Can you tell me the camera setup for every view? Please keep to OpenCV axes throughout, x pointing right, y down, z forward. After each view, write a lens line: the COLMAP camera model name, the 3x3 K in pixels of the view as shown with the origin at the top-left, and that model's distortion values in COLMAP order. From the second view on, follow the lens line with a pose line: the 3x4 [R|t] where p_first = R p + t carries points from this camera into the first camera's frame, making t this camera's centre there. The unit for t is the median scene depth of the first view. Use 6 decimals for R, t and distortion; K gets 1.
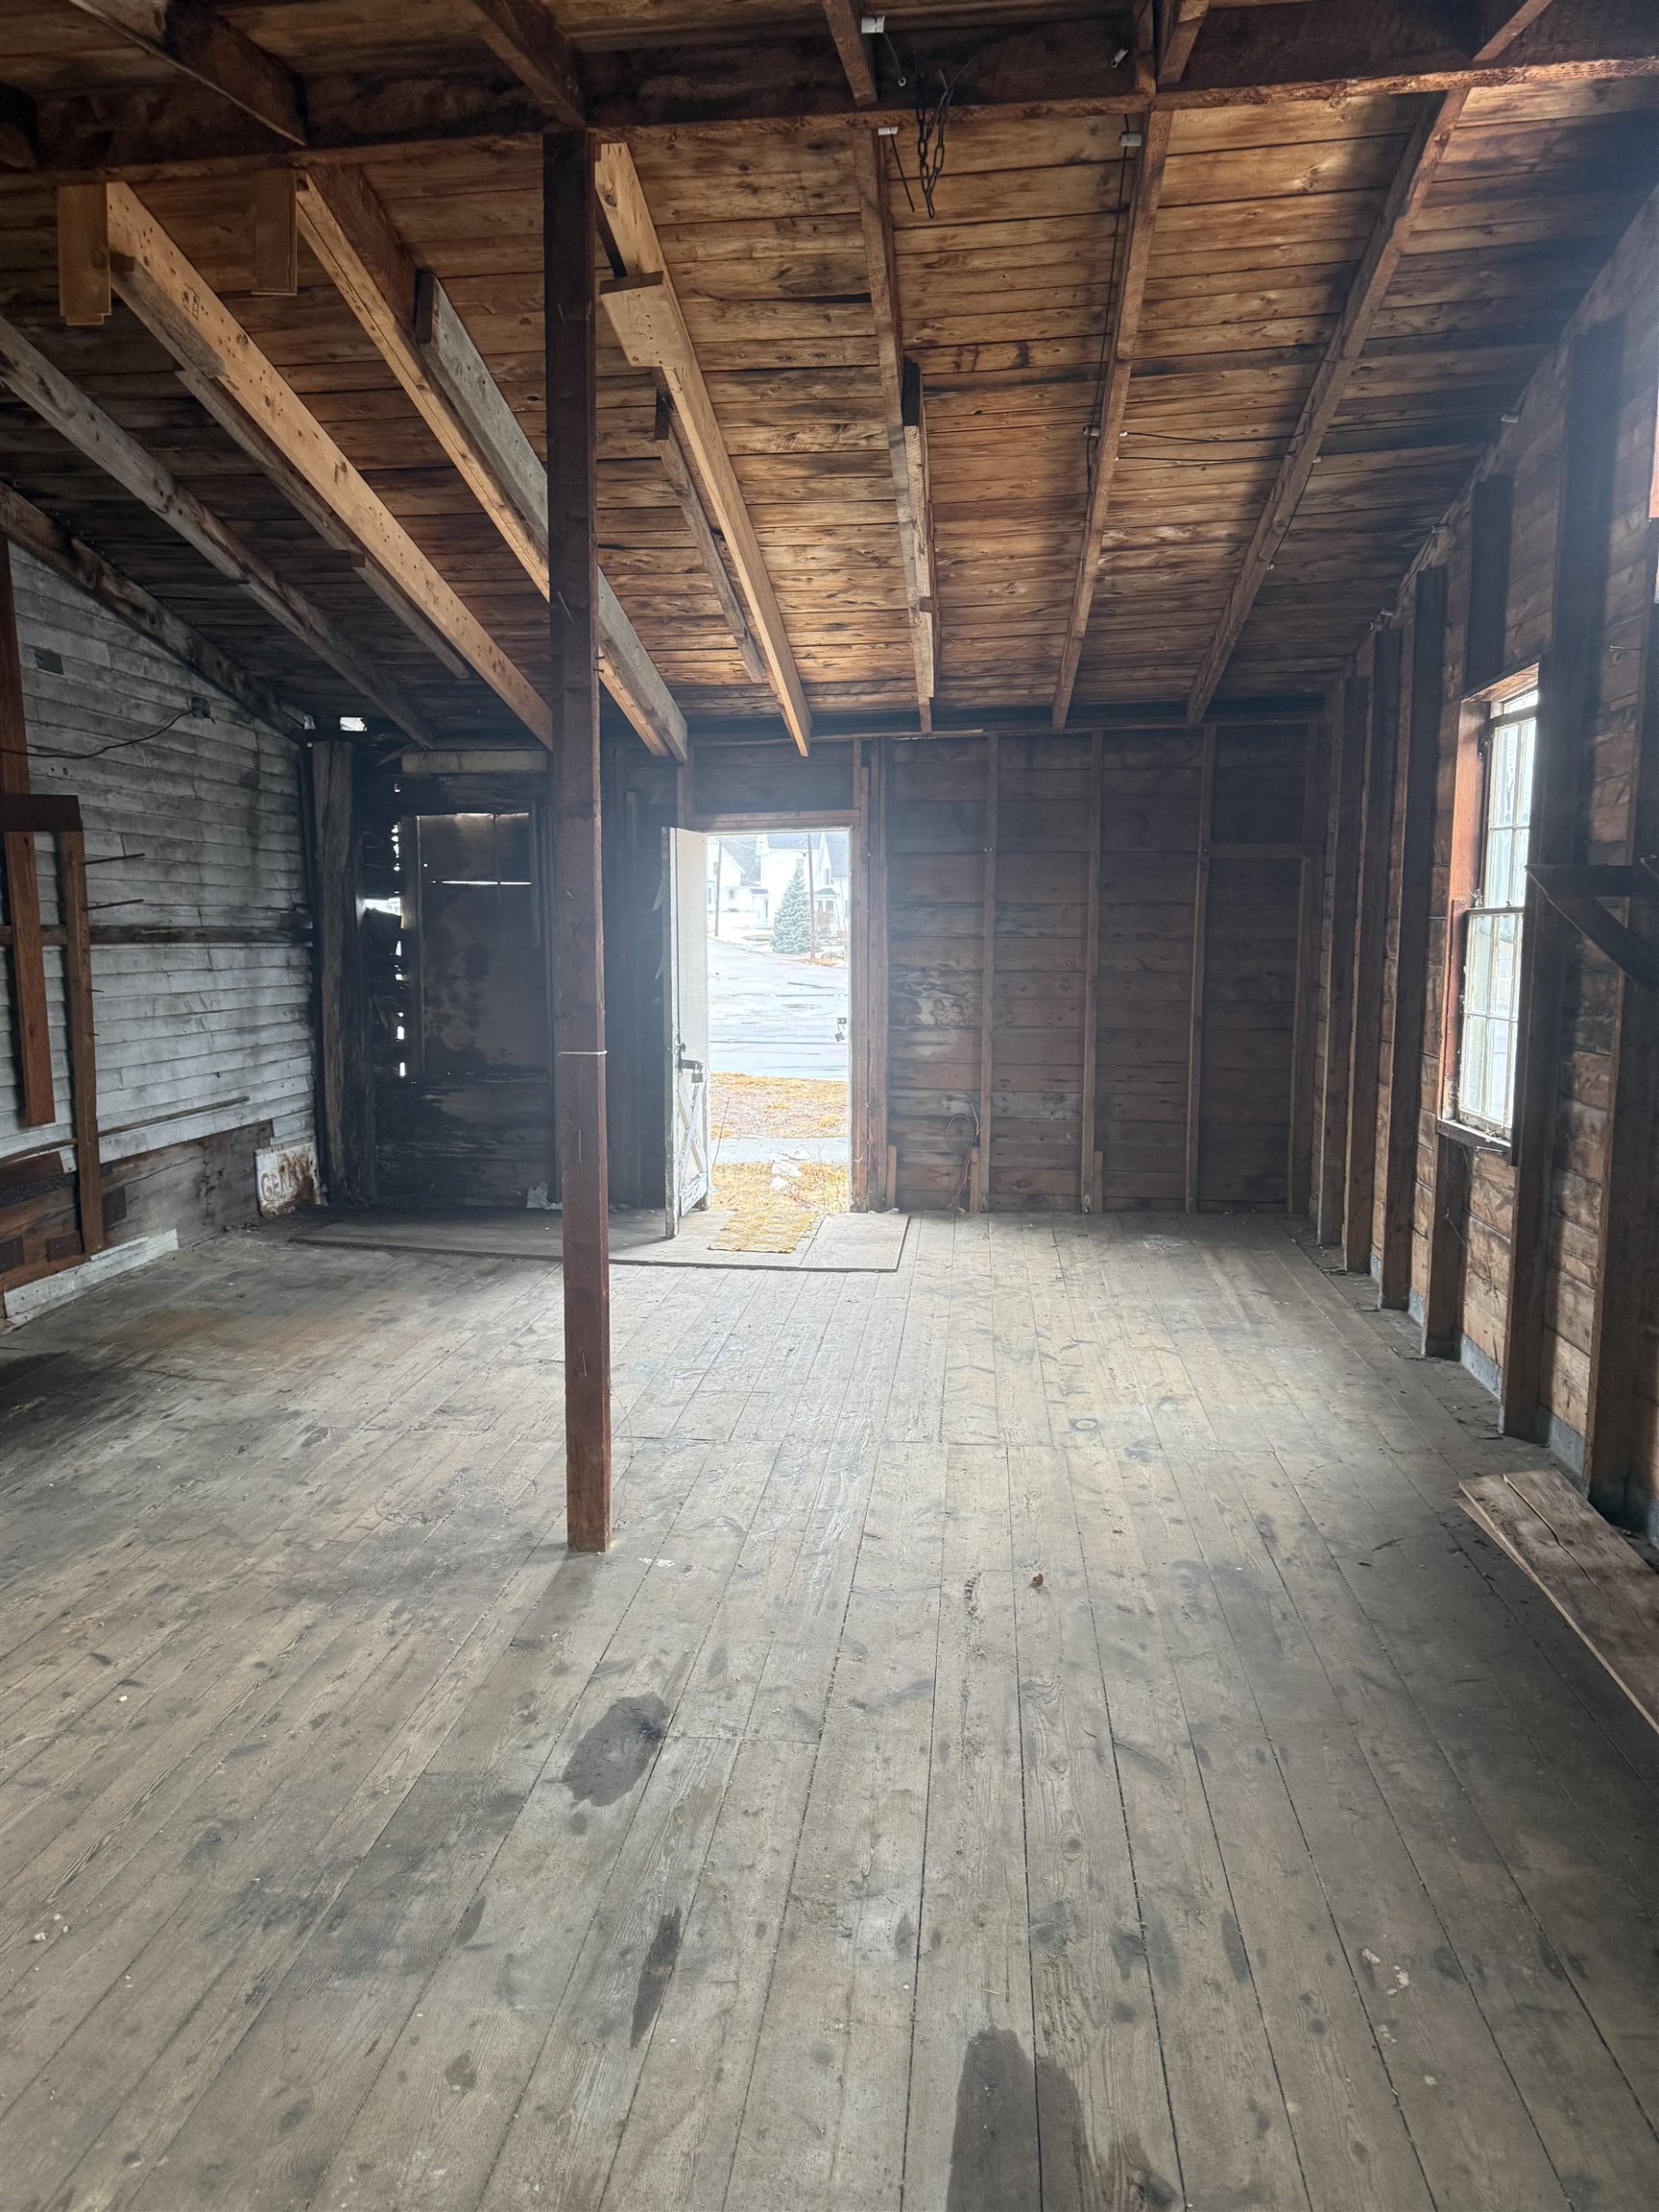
lens RADIAL K [[1547.9, 0, 829.5], [0, 1547.9, 1106.0], [0, 0, 1]] dist [0.144263, -0.211531]
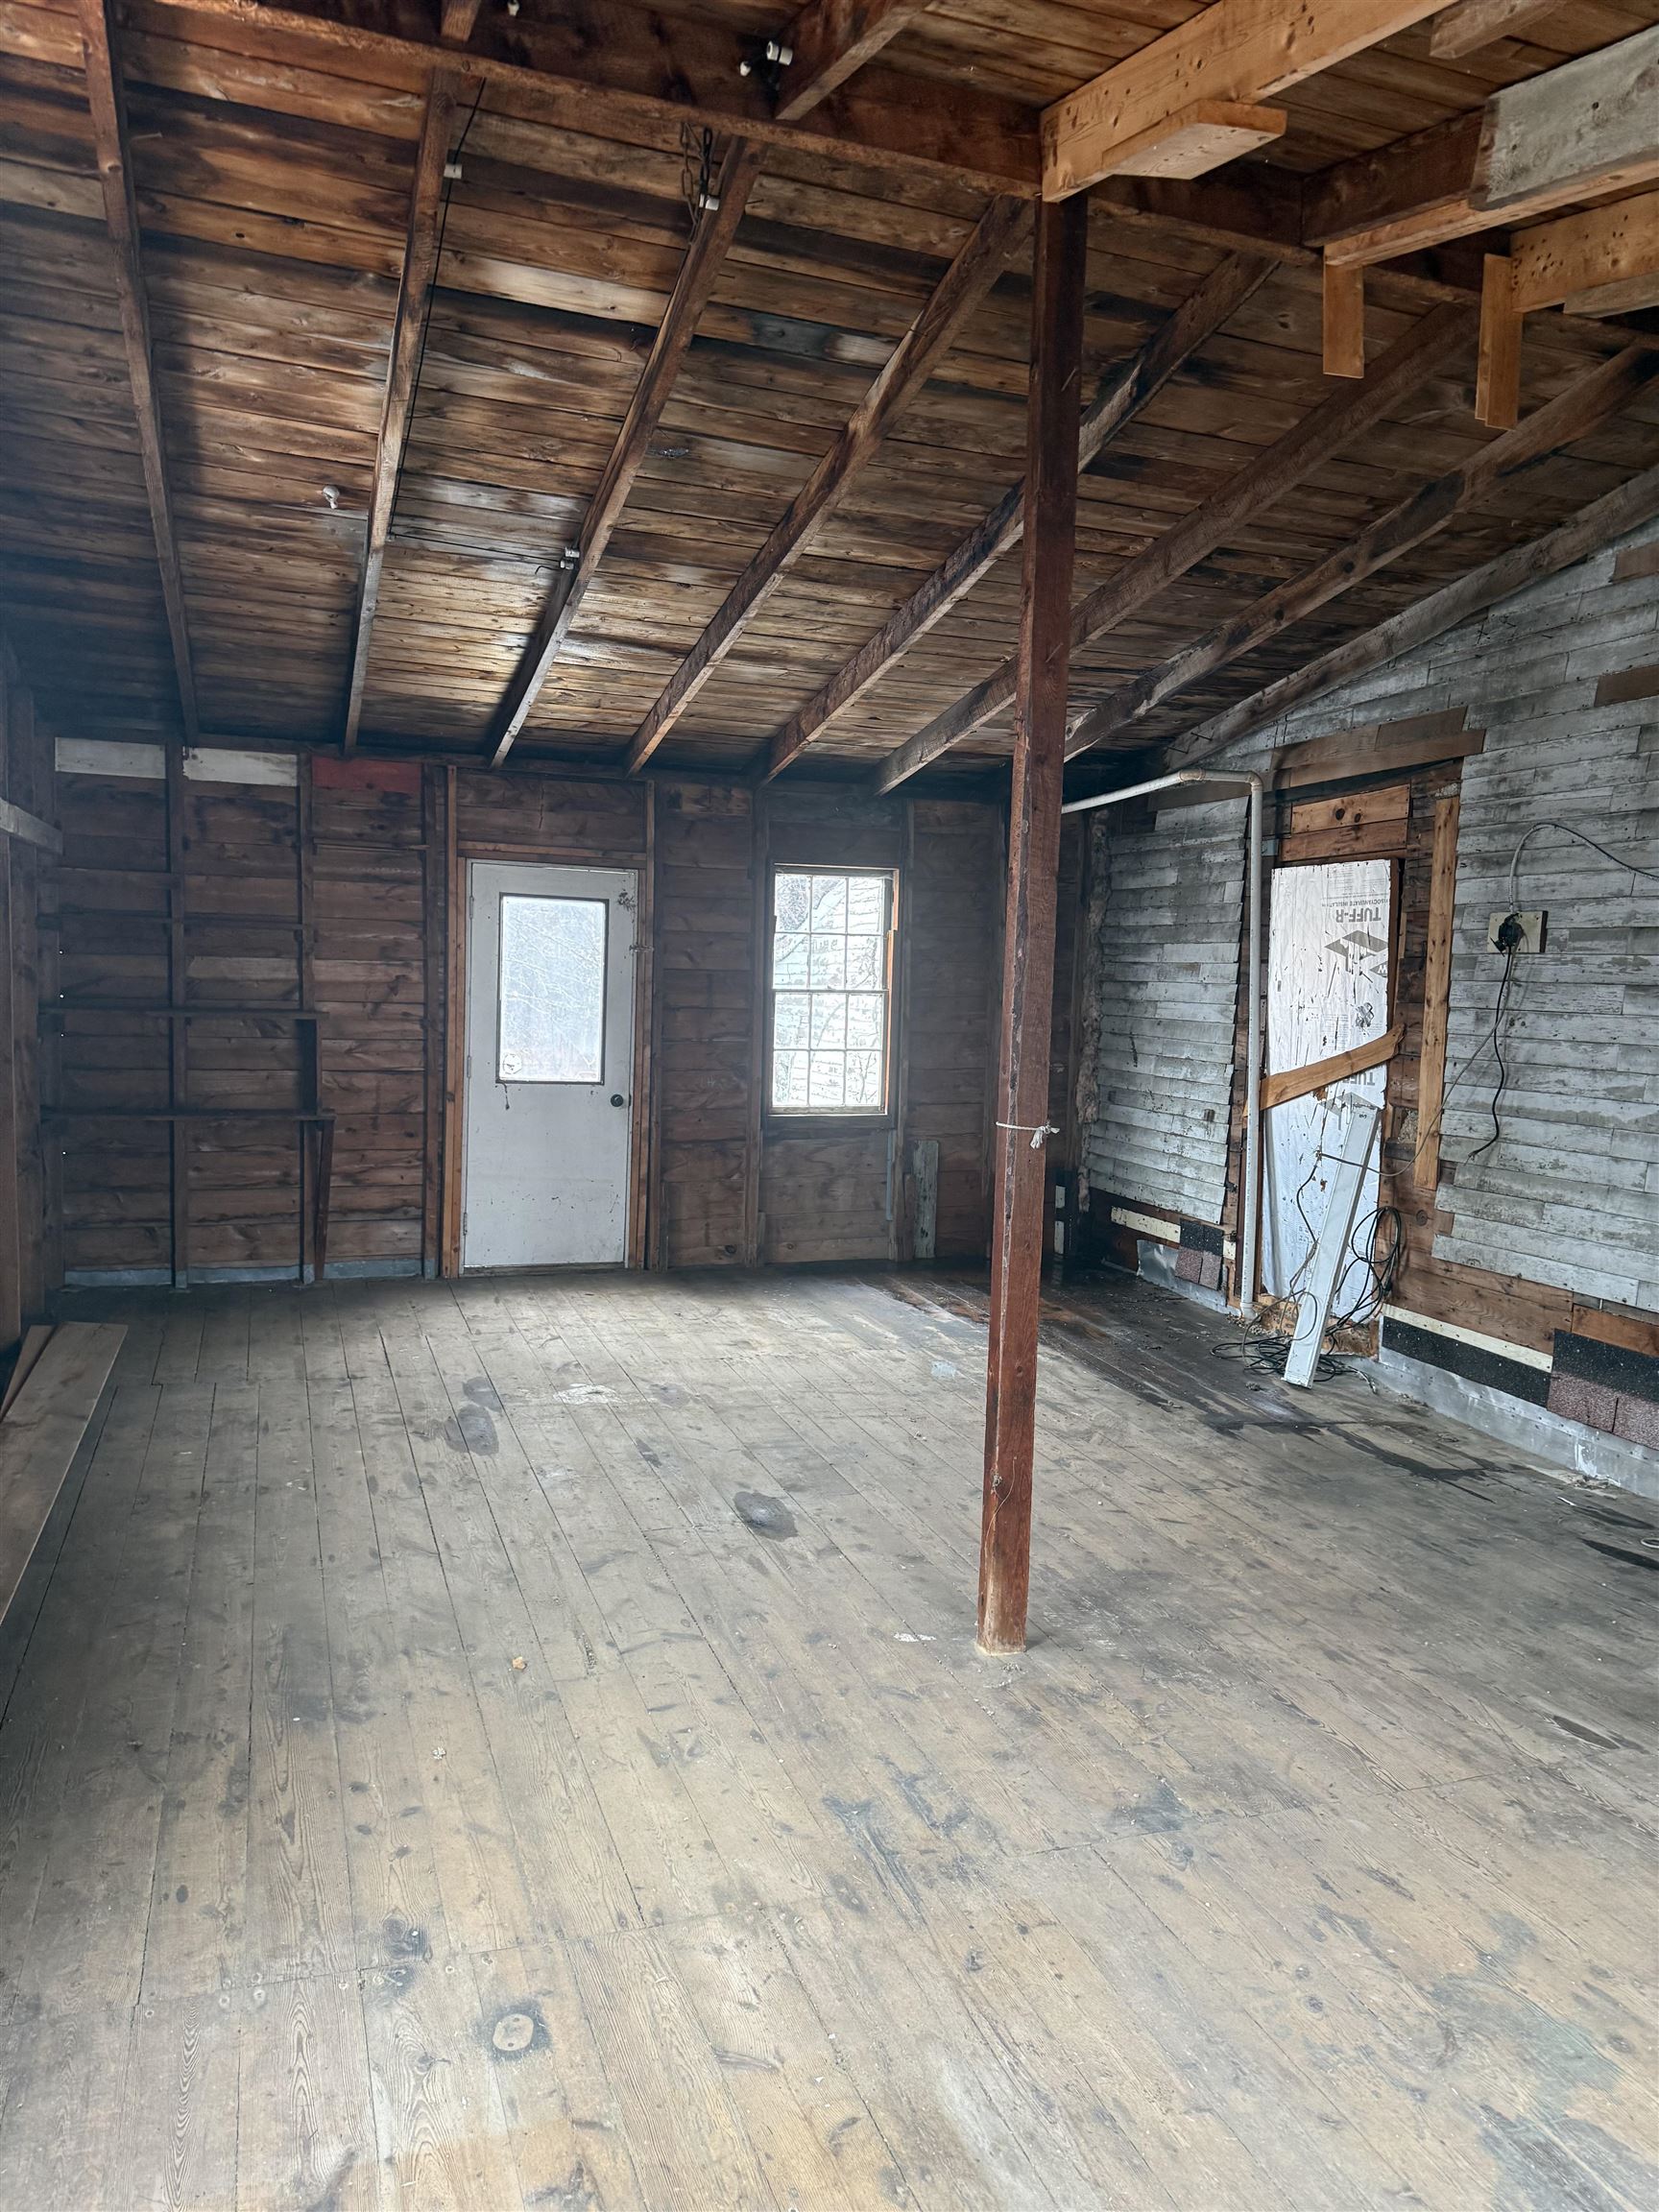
lens RADIAL K [[1547.9, 0, 829.5], [0, 1547.9, 1106.0], [0, 0, 1]] dist [0.144263, -0.211531]
pose [[-0.904653, 0.004804, -0.426121, 0.399363], [-0.082982, 0.978810, 0.187204, -0.241692], [0.417991, 0.204715, -0.885085, 1.999357]]
